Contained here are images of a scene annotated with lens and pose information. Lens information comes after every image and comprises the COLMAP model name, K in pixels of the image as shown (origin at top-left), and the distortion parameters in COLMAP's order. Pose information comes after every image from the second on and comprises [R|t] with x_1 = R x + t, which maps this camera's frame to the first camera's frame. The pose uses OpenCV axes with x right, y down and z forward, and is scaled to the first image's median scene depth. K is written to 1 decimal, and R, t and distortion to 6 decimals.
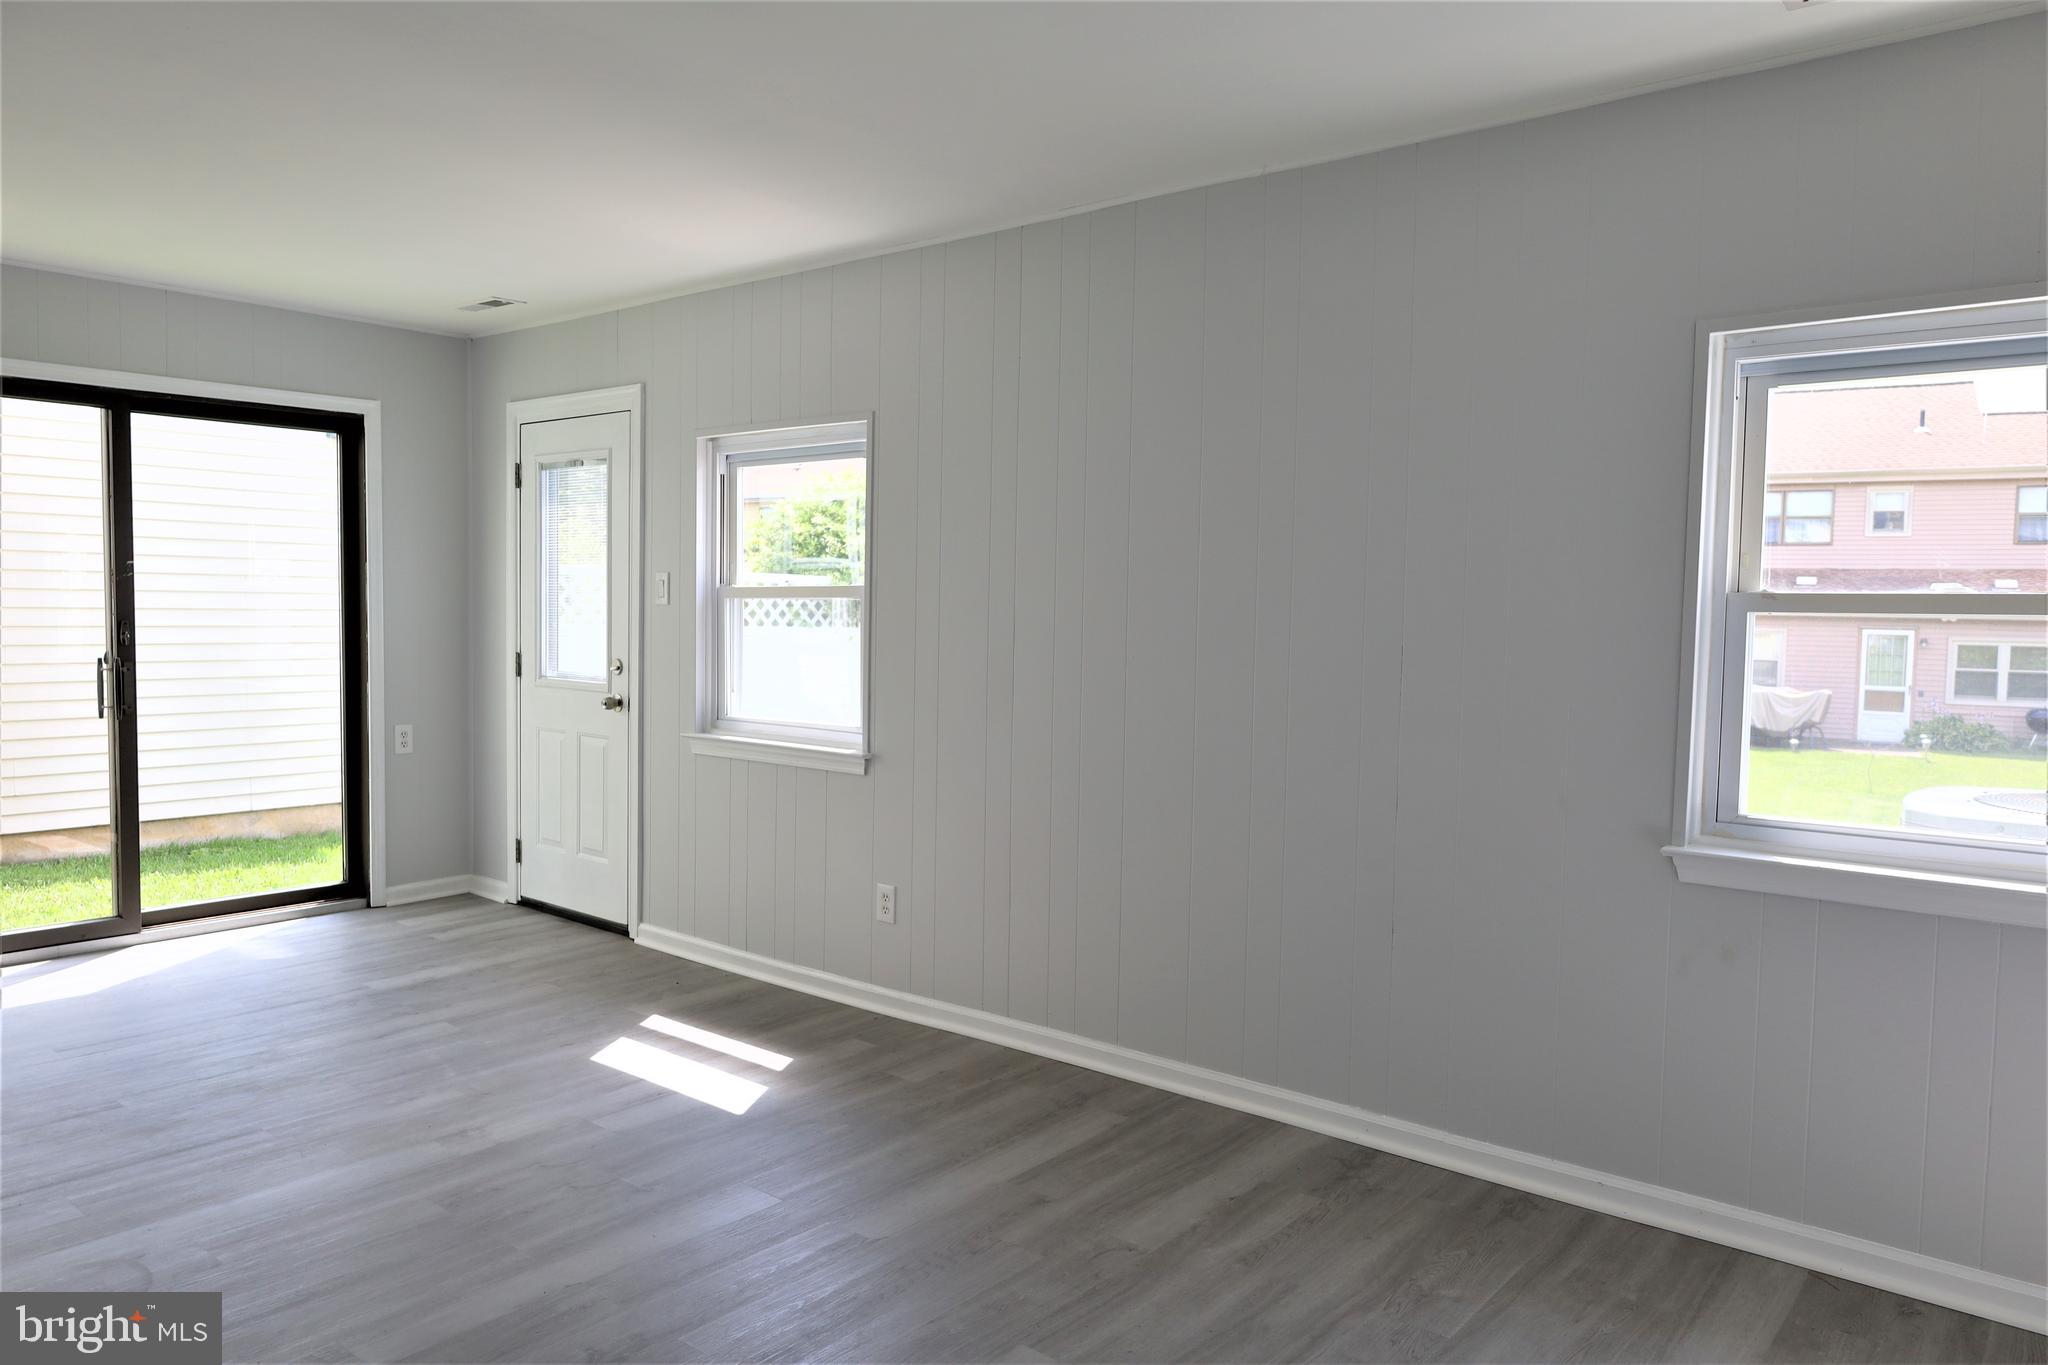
lens RADIAL K [[1398.2, 0, 1022.1], [0, 1398.2, 687.1], [0, 0, 1]] dist [-0.010223, 0.001813]
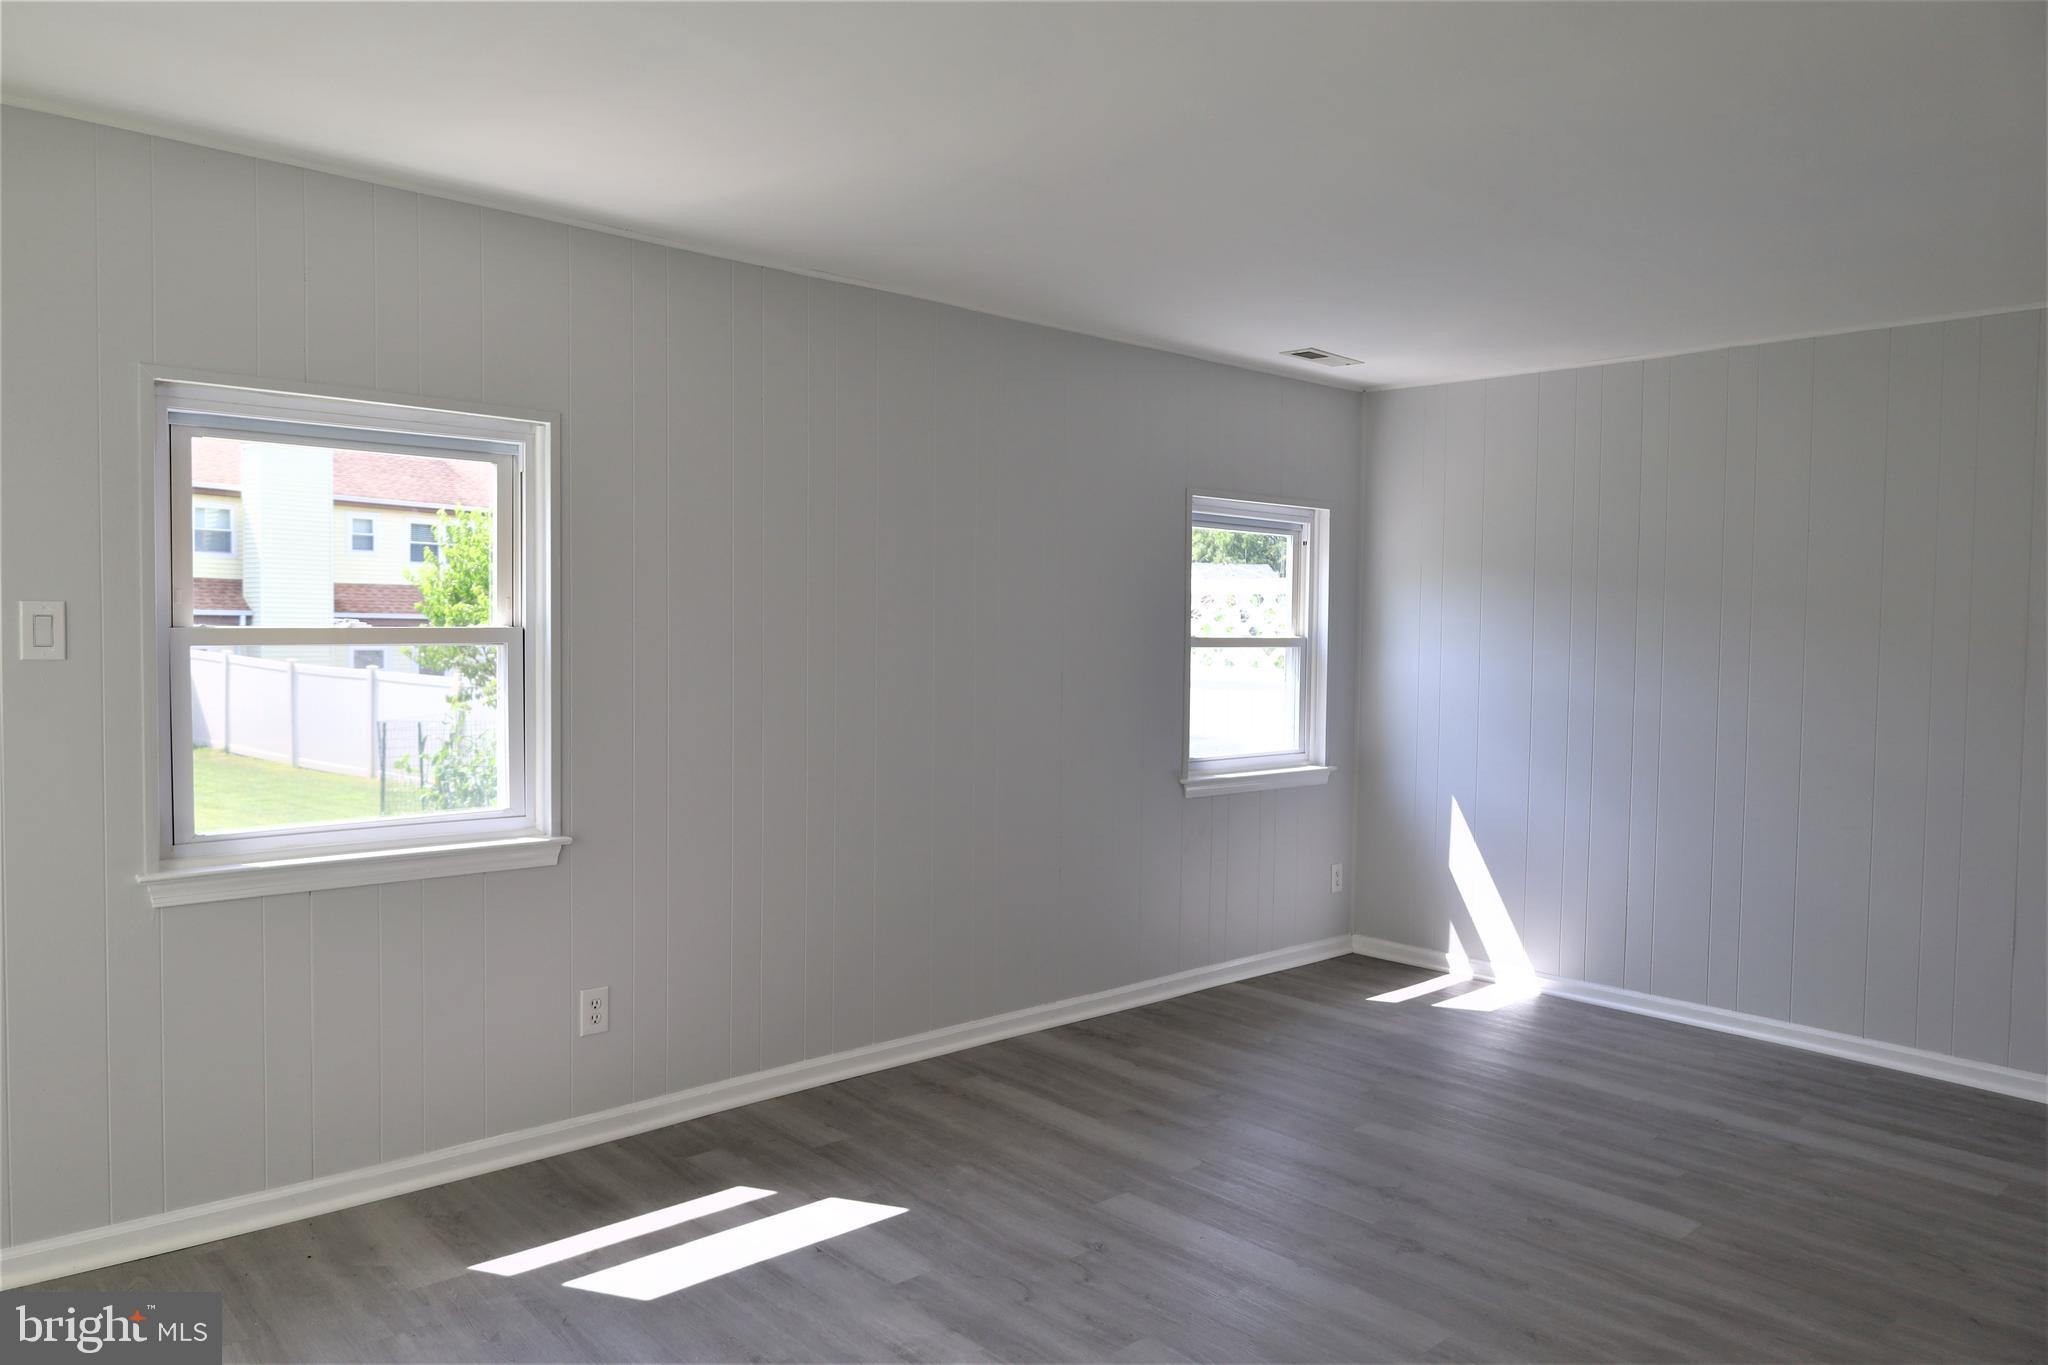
lens RADIAL K [[1422.0, 0, 1055.9], [0, 1422.0, 691.2], [0, 0, 1]] dist [0.000162, 0.001344]
pose [[0.118622, -0.062621, 0.990963, -1.042387], [0.039735, 0.997509, 0.058278, -0.085379], [-0.992144, 0.032462, 0.120815, 0.728881]]
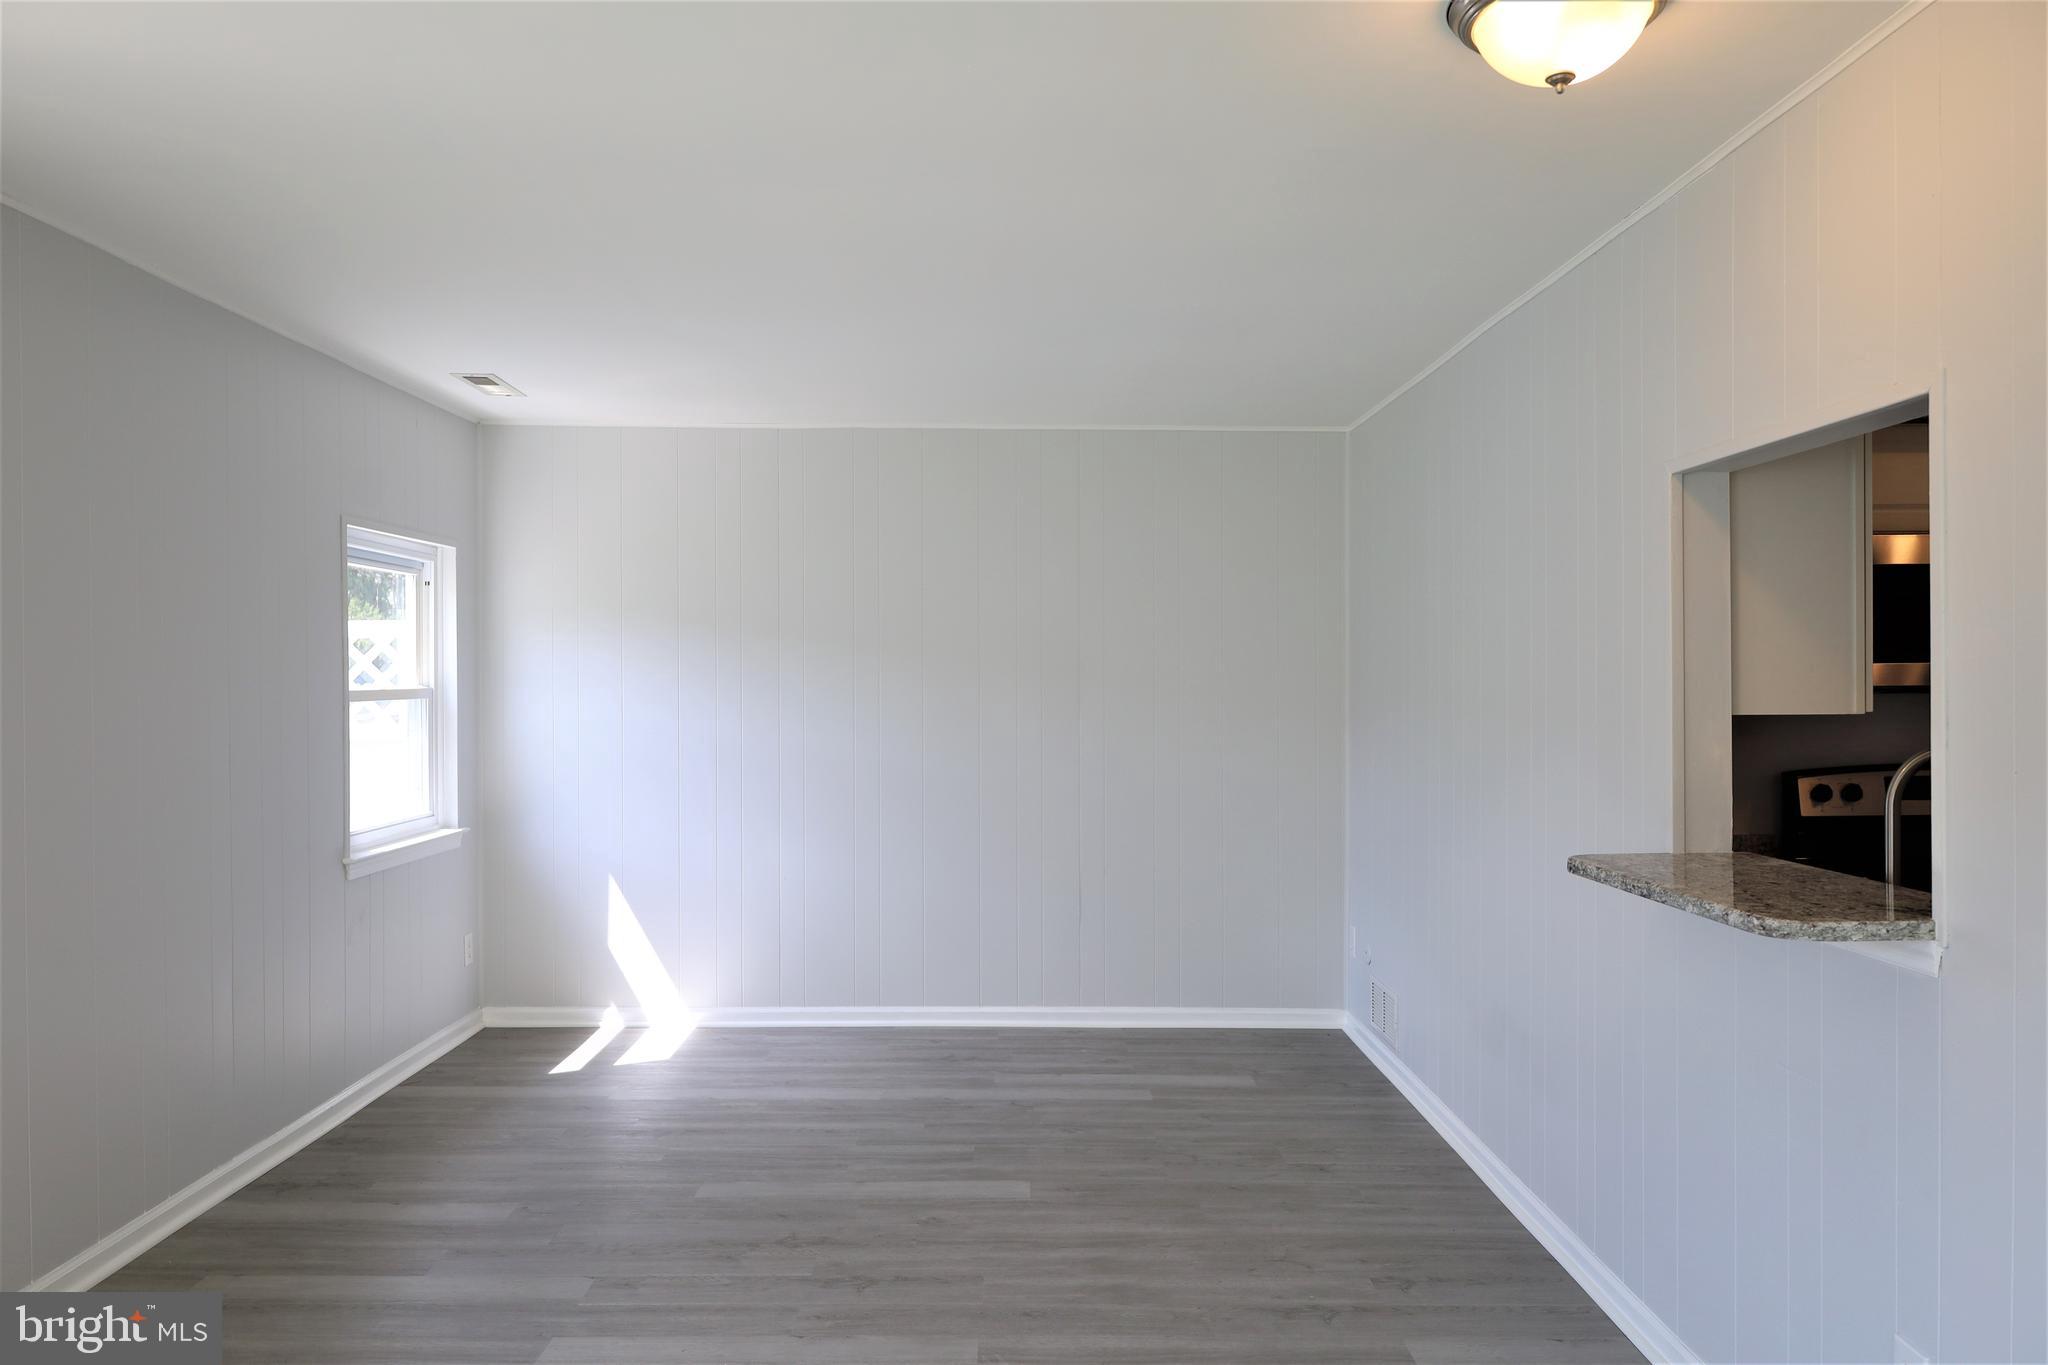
lens RADIAL K [[1387.5, 0, 1063.6], [0, 1387.5, 687.1], [0, 0, 1]] dist [-0.005277, 0.000863]
pose [[-0.662516, -0.025510, 0.748613, -0.900228], [0.026030, 0.998032, 0.057045, -0.104679], [-0.748595, 0.057280, -0.660549, 1.083395]]
